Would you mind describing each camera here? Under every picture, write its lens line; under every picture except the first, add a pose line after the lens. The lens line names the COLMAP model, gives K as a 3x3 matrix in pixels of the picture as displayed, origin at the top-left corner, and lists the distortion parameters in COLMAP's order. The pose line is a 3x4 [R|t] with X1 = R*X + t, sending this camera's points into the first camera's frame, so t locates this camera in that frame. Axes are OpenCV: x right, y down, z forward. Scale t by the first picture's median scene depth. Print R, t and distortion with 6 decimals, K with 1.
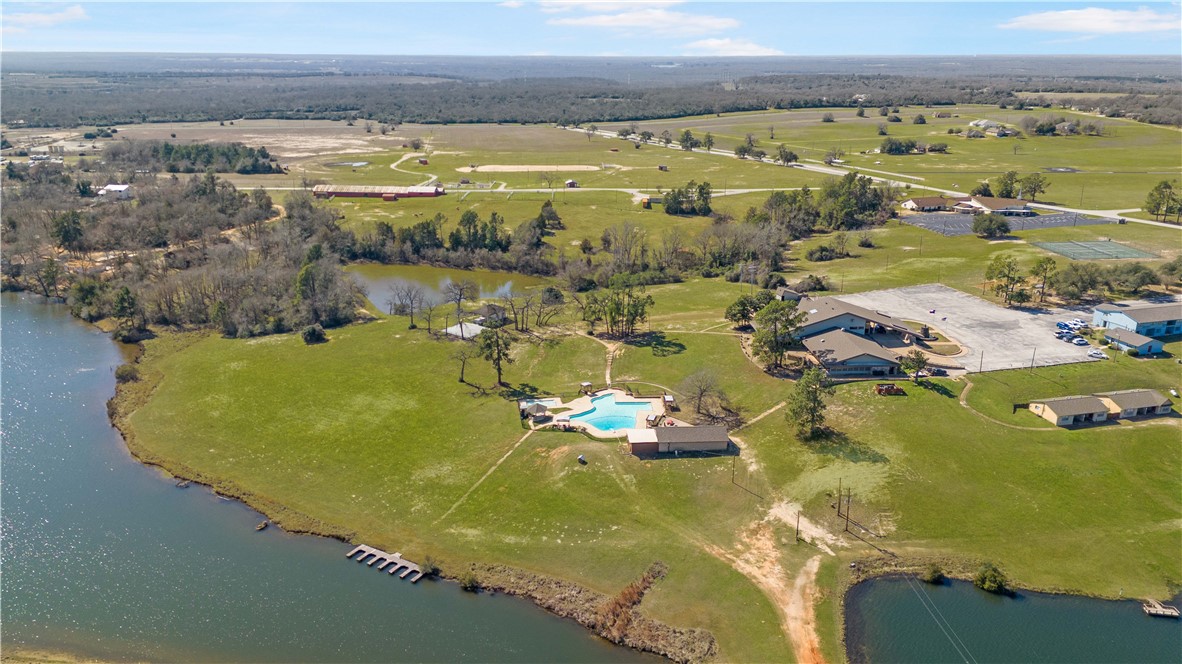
lens RADIAL K [[856.0, 0, 577.3], [0, 856.0, 329.5], [0, 0, 1]] dist [0.083751, -0.082825]
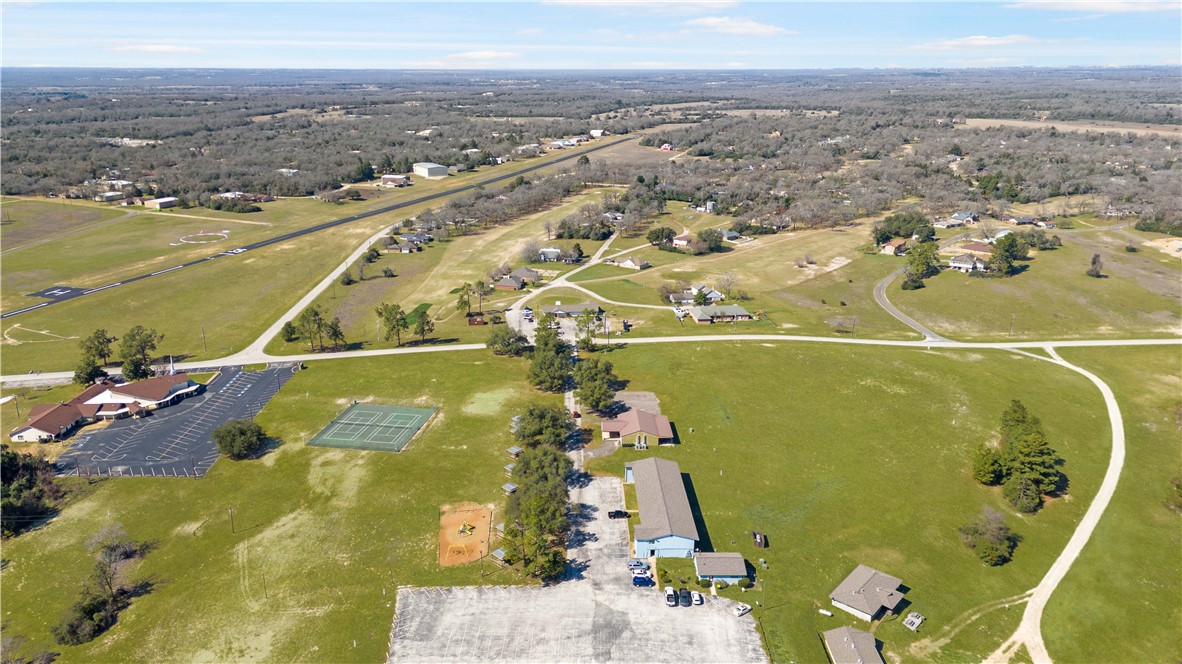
lens RADIAL K [[847.8, 0, 573.7], [0, 847.8, 352.9], [0, 0, 1]] dist [0.074577, -0.058763]
pose [[0.272190, -0.311303, 0.910496, -0.054794], [0.302924, 0.925833, 0.225988, -0.212105], [-0.913318, 0.214299, 0.346304, 0.402651]]
